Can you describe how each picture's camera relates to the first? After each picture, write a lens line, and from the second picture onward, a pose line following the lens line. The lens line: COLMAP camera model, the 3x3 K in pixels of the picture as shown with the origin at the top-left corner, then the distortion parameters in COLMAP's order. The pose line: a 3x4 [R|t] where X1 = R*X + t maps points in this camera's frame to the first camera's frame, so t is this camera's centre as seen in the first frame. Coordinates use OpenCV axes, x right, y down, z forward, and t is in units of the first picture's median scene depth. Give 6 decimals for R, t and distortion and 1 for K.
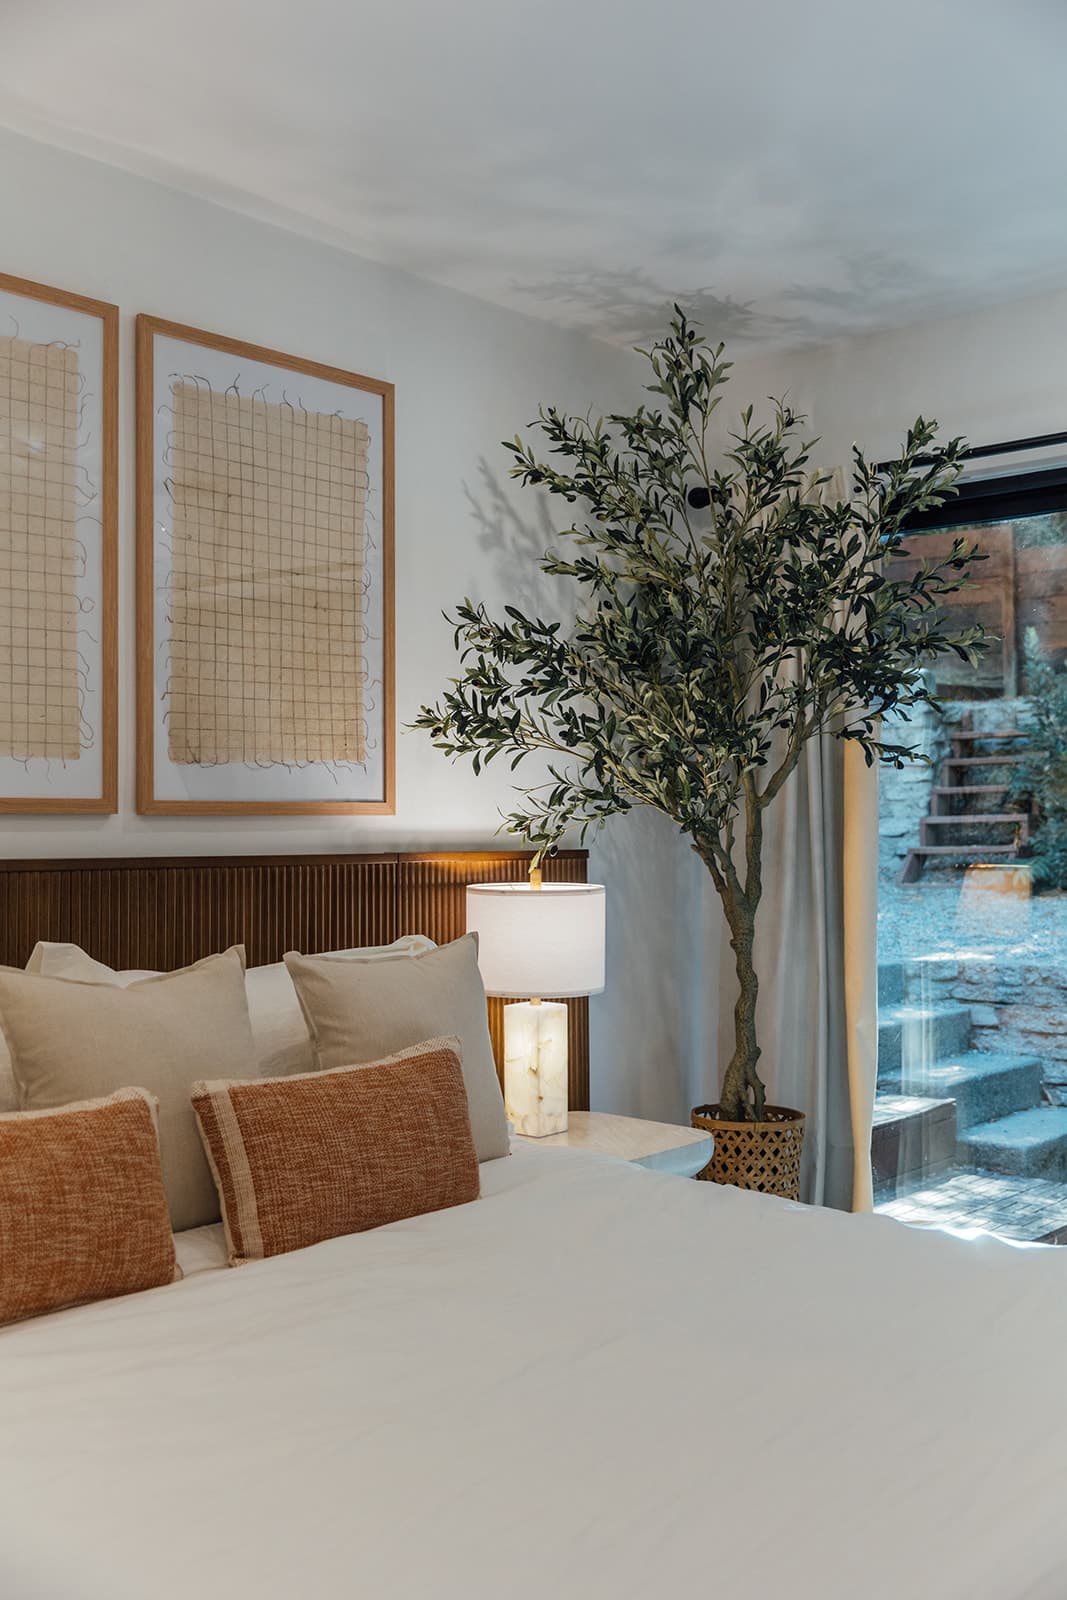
lens RADIAL K [[1563.4, 0, 545.1], [0, 1563.4, 799.1], [0, 0, 1]] dist [0.024461, 0.000000]
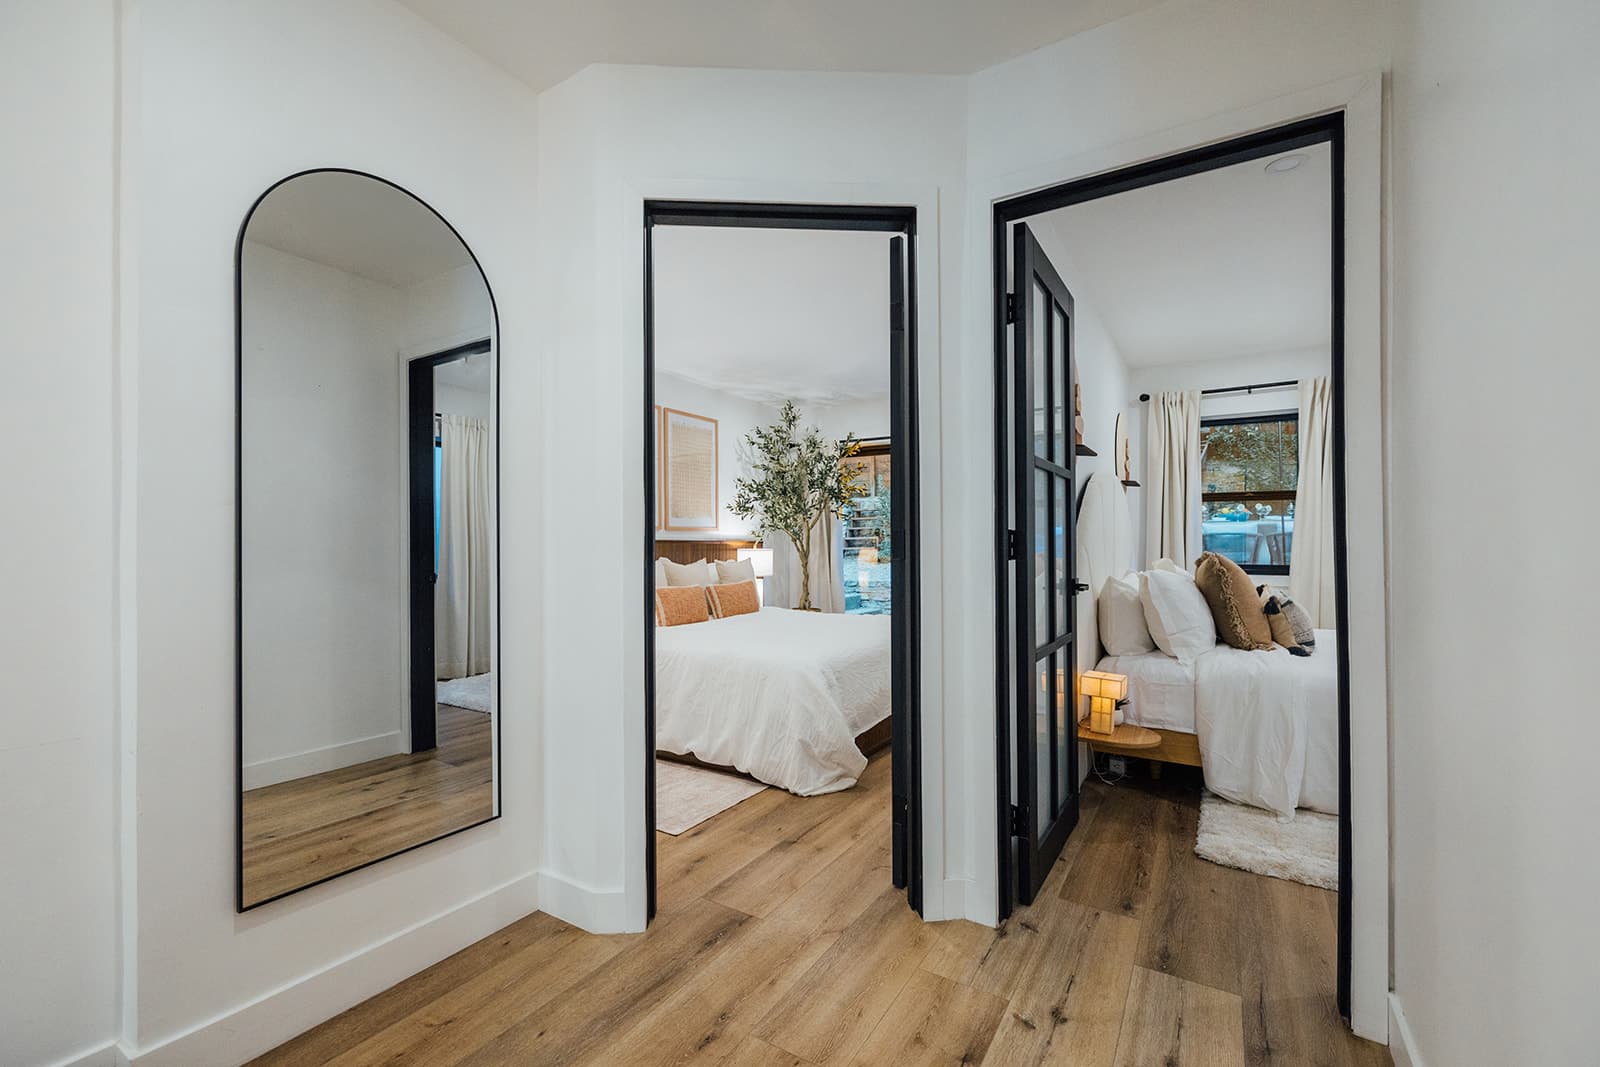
lens RADIAL K [[690.8, 0, 795.1], [0, 690.8, 541.4], [0, 0, 1]] dist [-0.008096, 0.000582]
pose [[0.984619, -0.000803, 0.174716, -0.209391], [-0.000737, 0.999961, 0.008750, 0.020178], [-0.174716, -0.008744, 0.984580, -0.722313]]
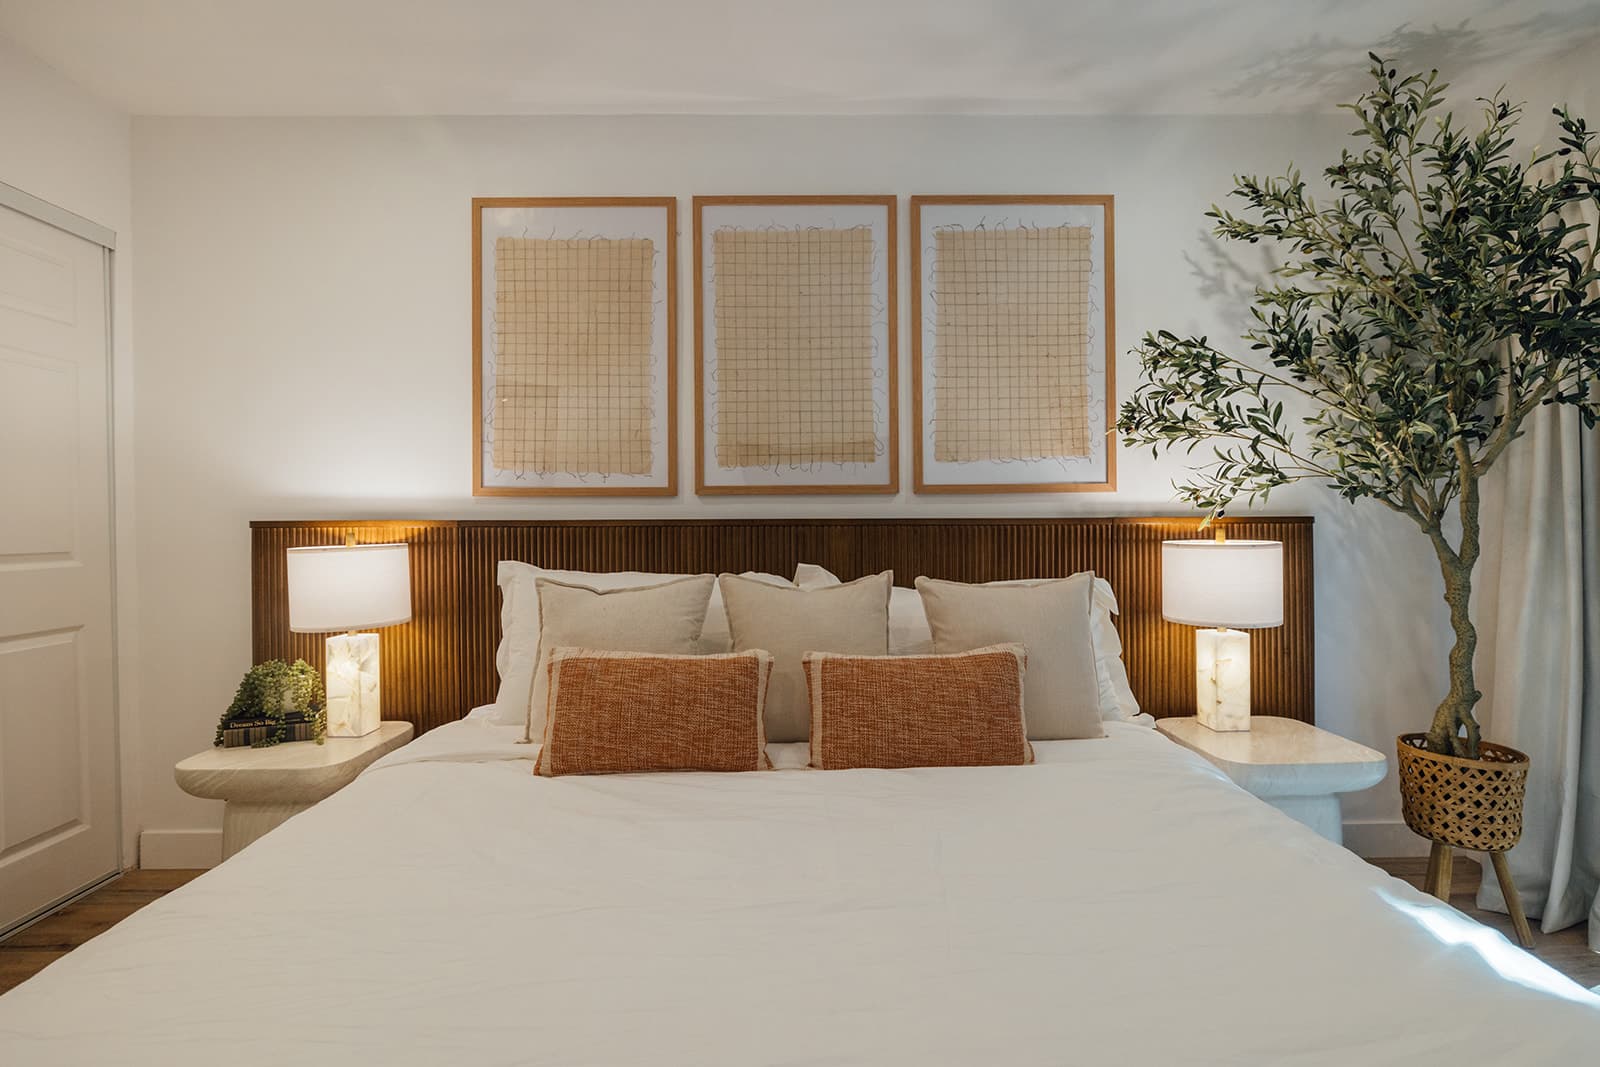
lens RADIAL K [[757.5, 0, 790.7], [0, 757.5, 526.8], [0, 0, 1]] dist [-0.003994, 0.000560]
pose [[0.676399, 0.002774, -0.736530, 0.218772], [0.017591, 0.999647, 0.019920, 0.023405], [0.736325, -0.026430, 0.676111, 0.299704]]
